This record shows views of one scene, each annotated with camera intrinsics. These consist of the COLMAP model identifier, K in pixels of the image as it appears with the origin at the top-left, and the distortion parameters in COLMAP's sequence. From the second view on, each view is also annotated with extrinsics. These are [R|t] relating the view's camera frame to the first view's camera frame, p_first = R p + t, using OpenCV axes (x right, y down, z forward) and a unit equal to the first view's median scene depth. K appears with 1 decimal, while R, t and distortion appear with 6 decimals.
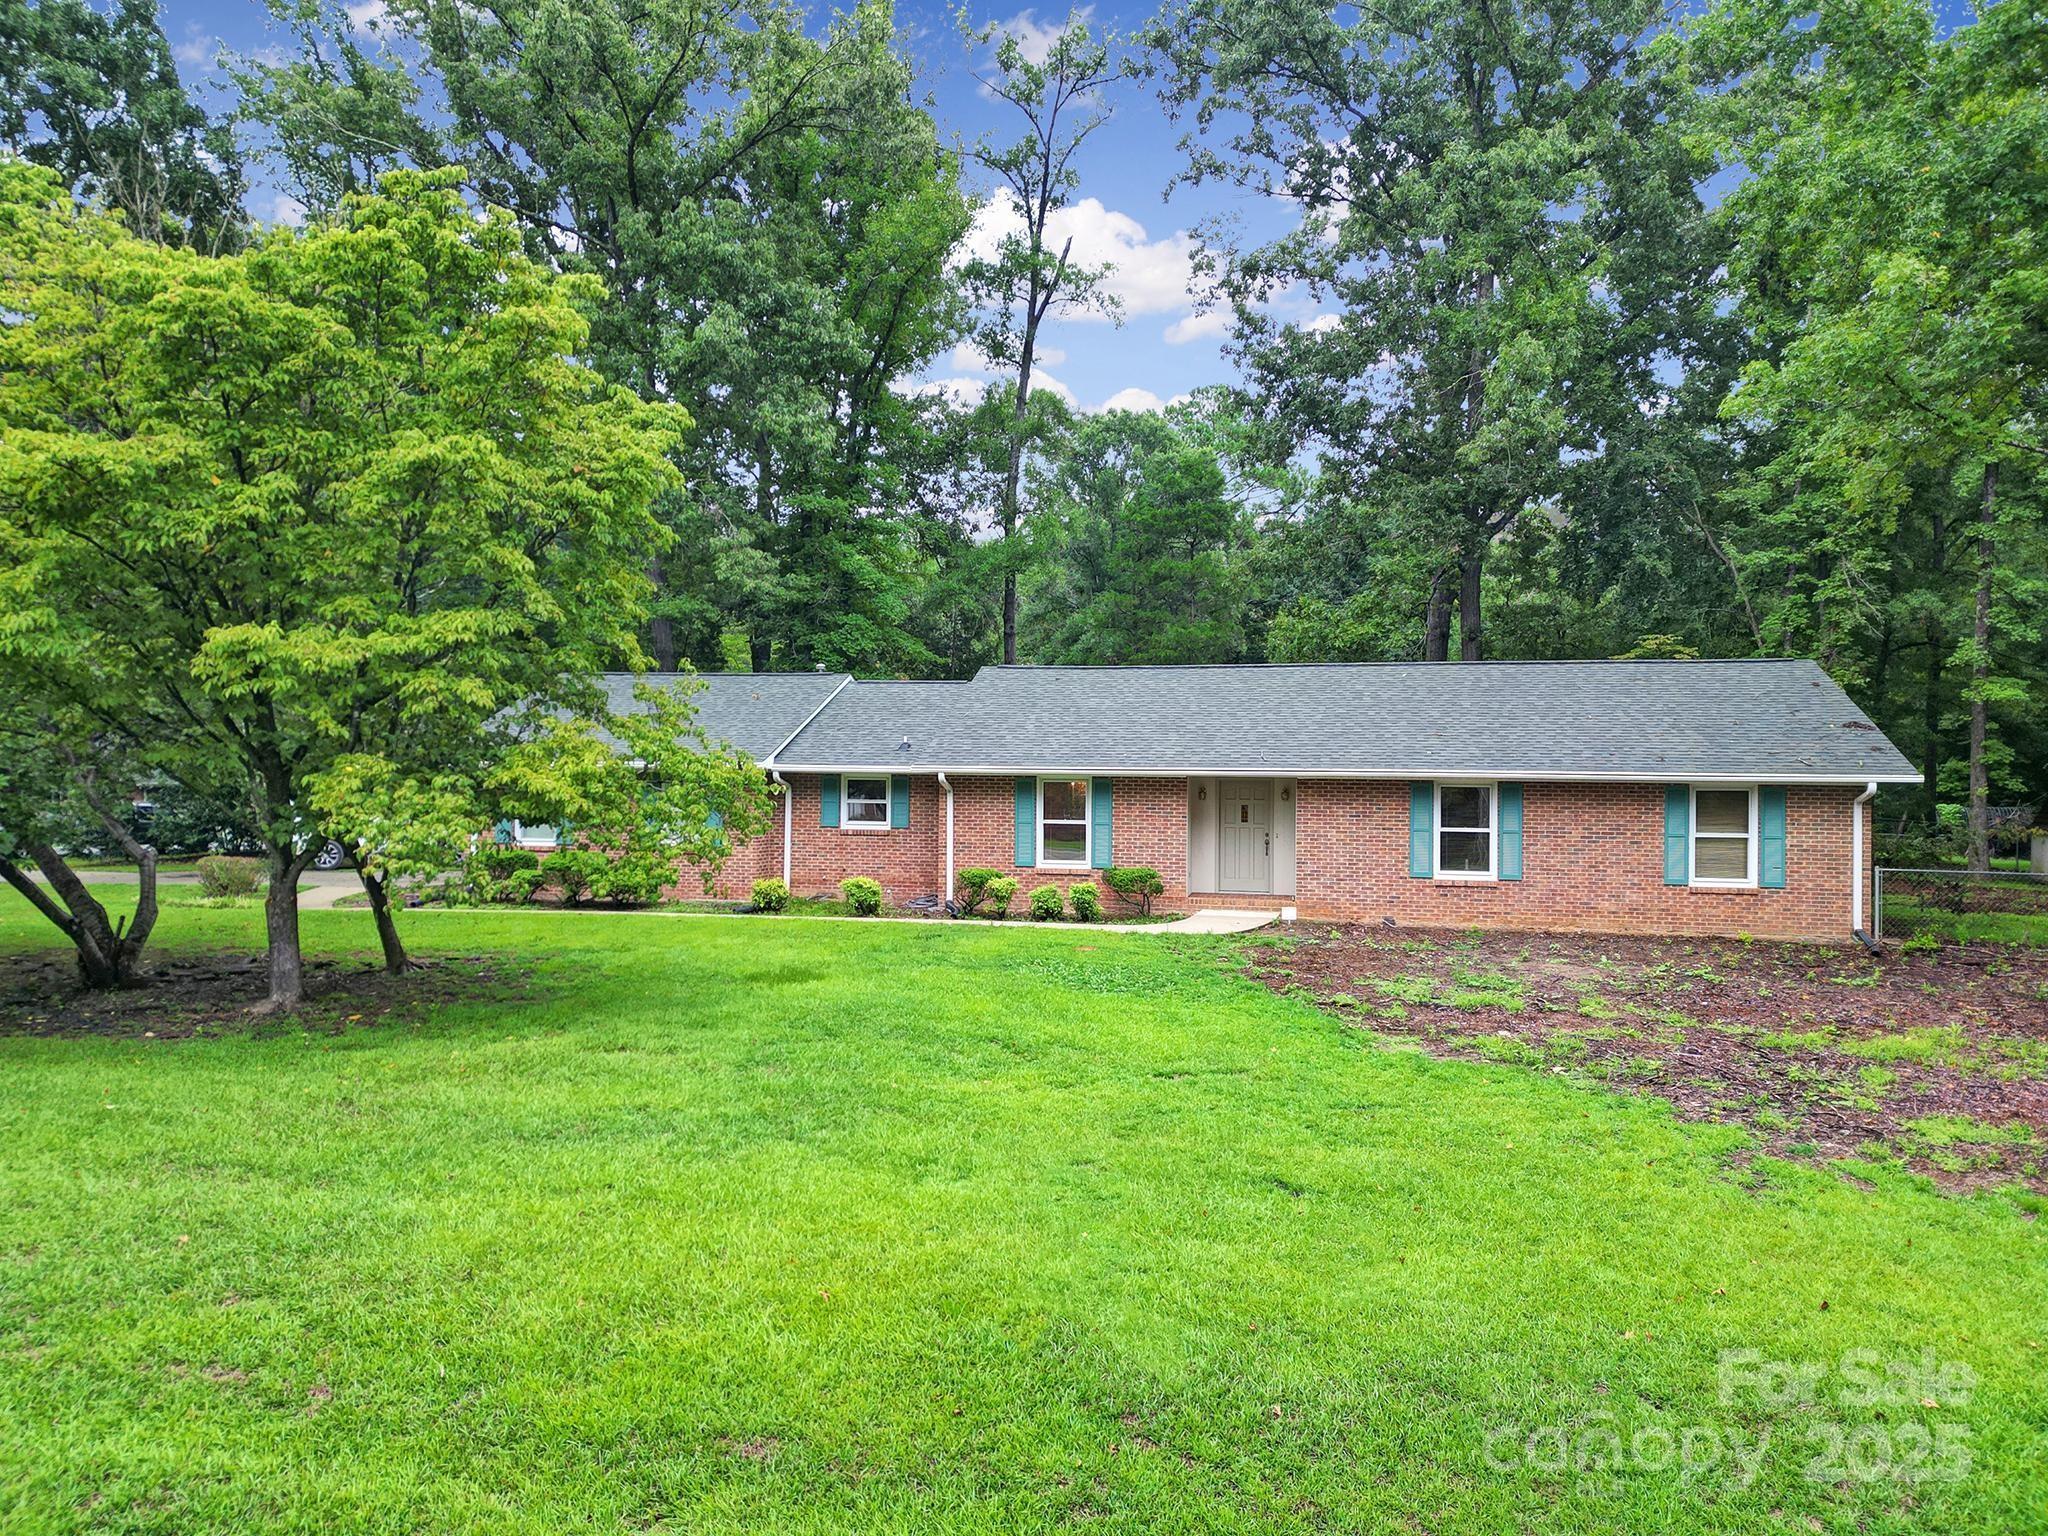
lens RADIAL K [[1426.5, 0, 1018.3], [0, 1426.5, 768.0], [0, 0, 1]] dist [0.070436, -0.061932]
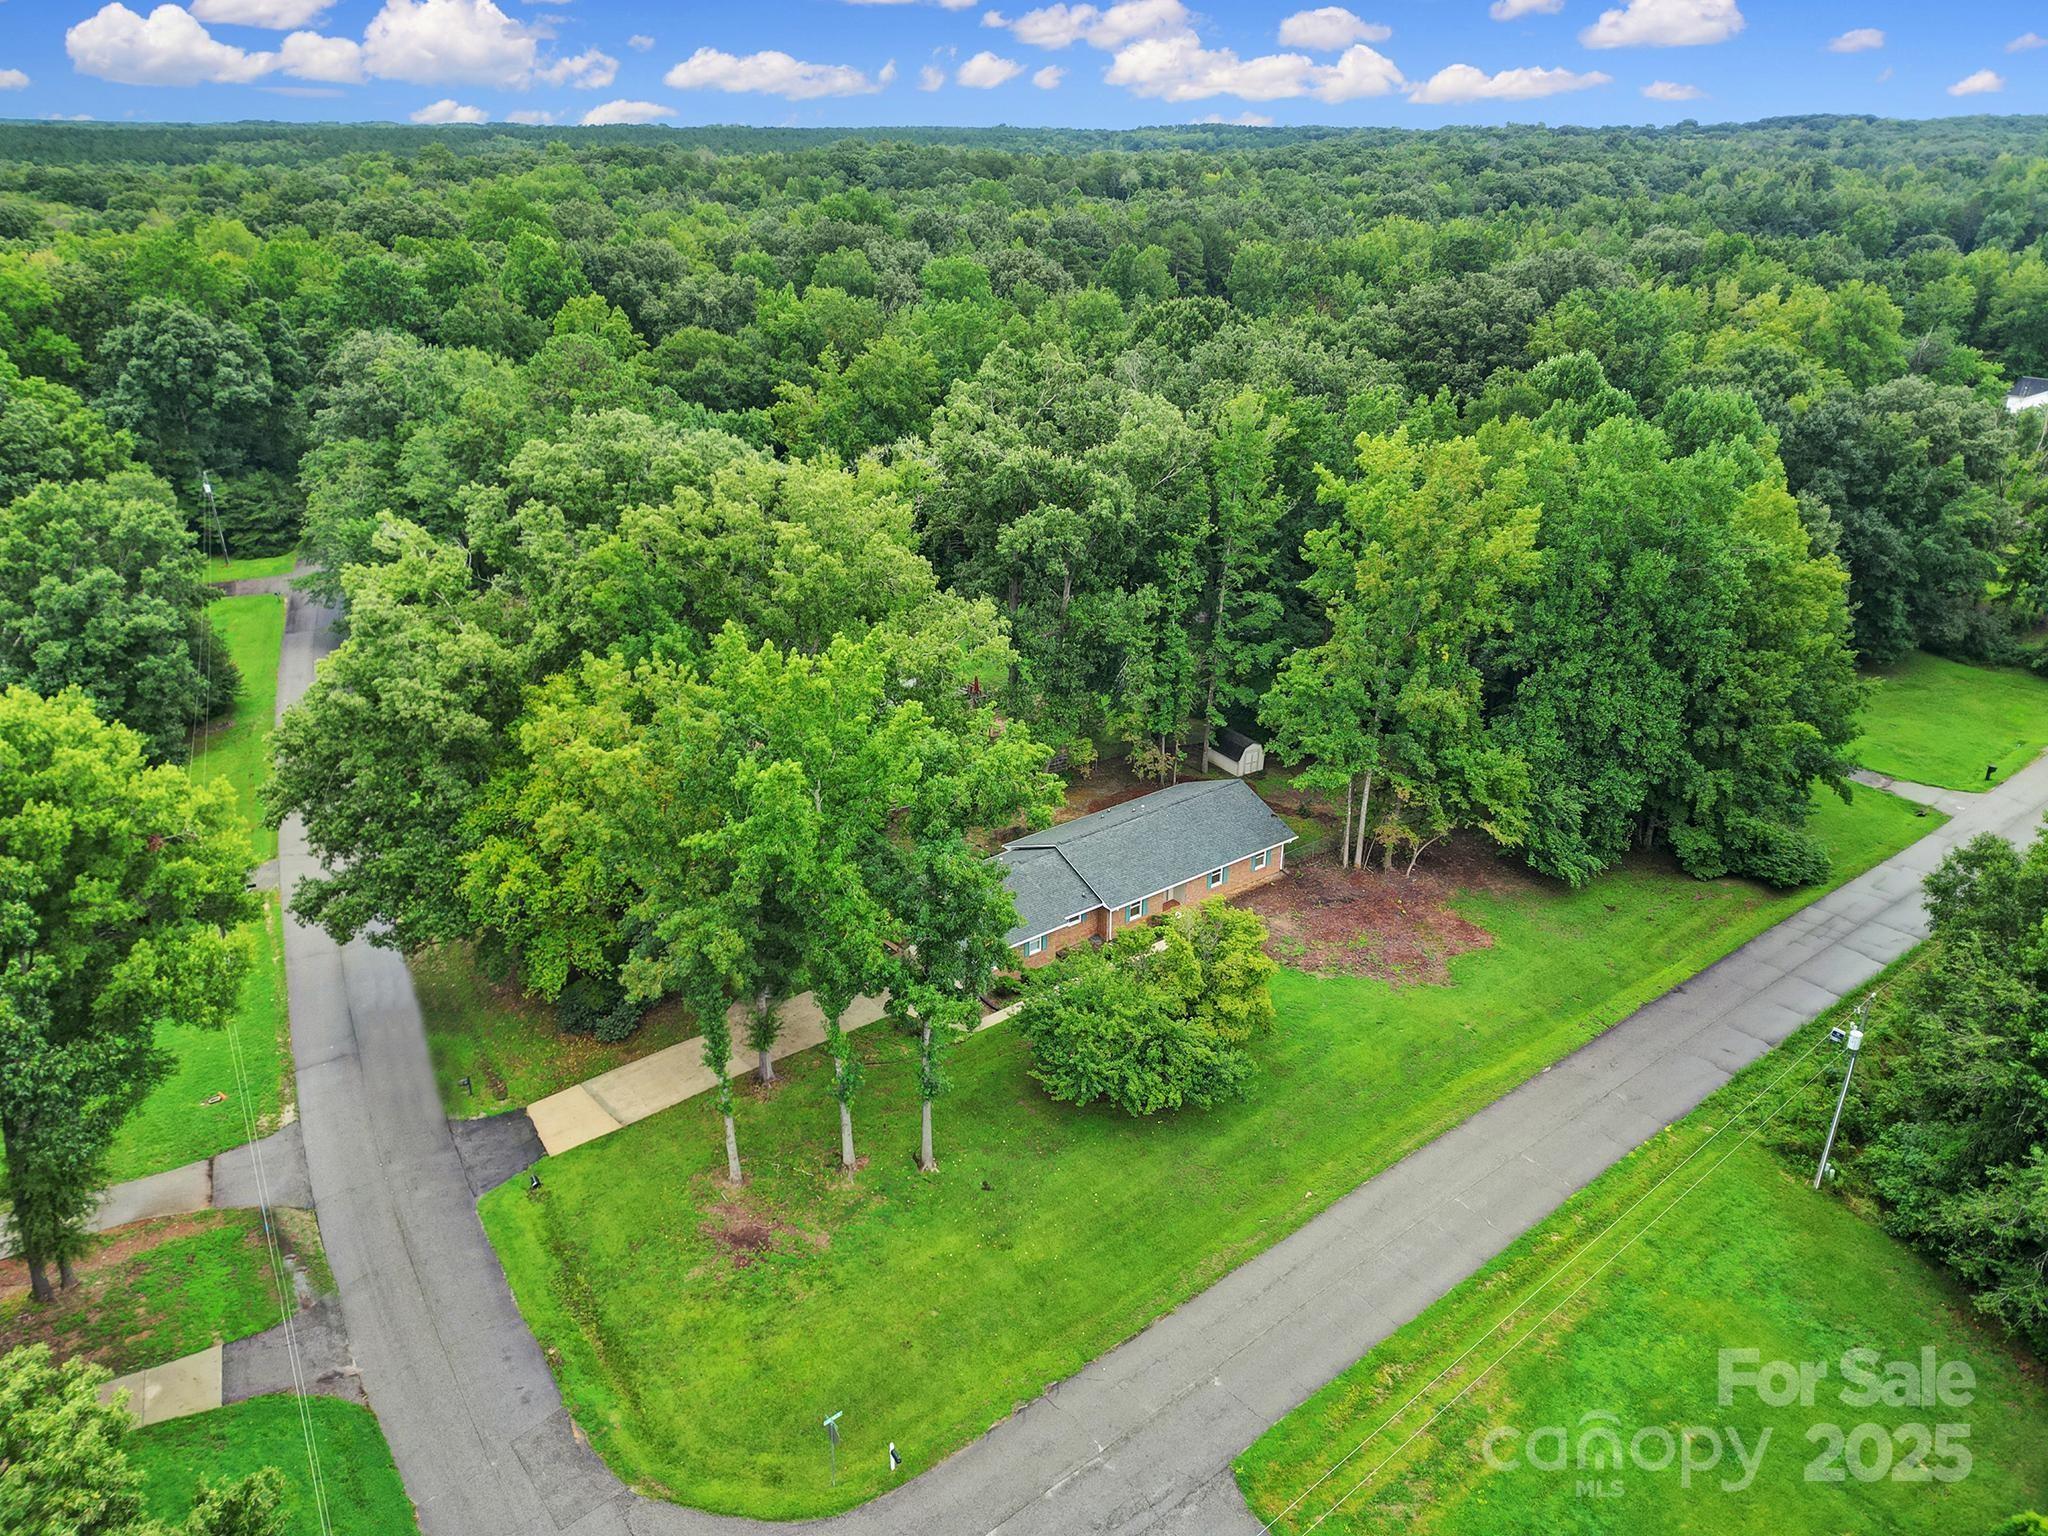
lens RADIAL K [[1426.5, 0, 1018.3], [0, 1426.5, 768.0], [0, 0, 1]] dist [0.070436, -0.061932]
pose [[0.638759, -0.315012, 0.701964, -2.389619], [-0.000415, 0.912204, 0.409736, -1.630027], [-0.769406, -0.262014, 0.582548, -0.648607]]
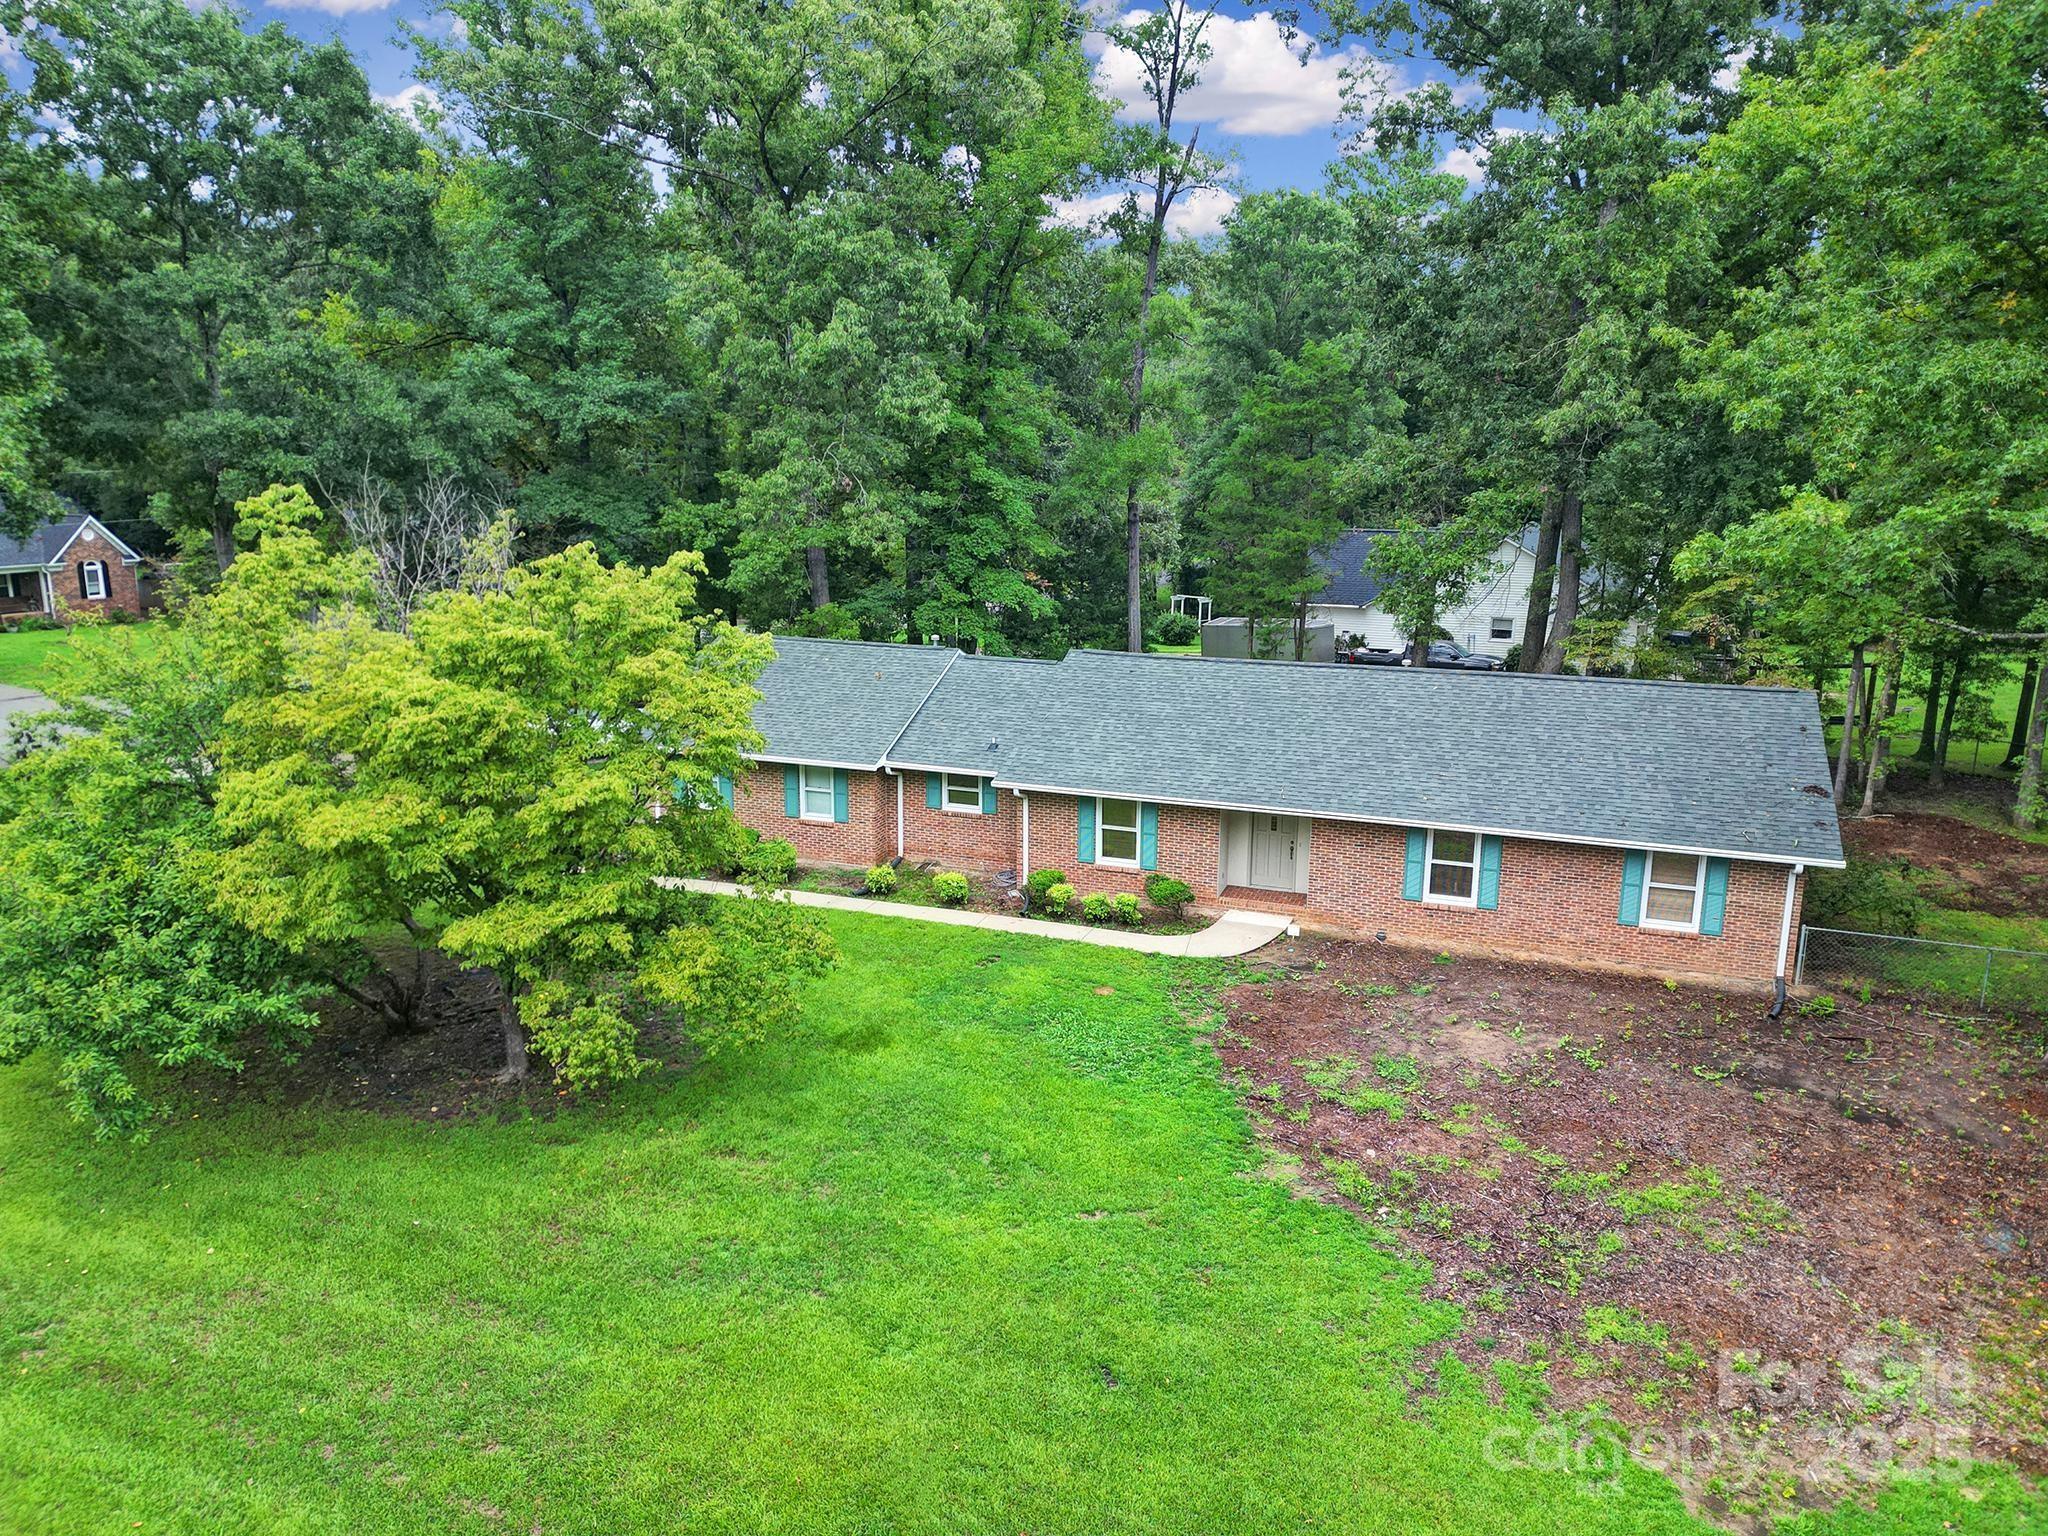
lens RADIAL K [[1426.5, 0, 1018.3], [0, 1426.5, 768.0], [0, 0, 1]] dist [0.070436, -0.061932]
pose [[0.990032, 0.028613, -0.137904, 0.112994], [0.003285, 0.974189, 0.225710, -0.284172], [0.140803, -0.223913, 0.964384, -0.158290]]
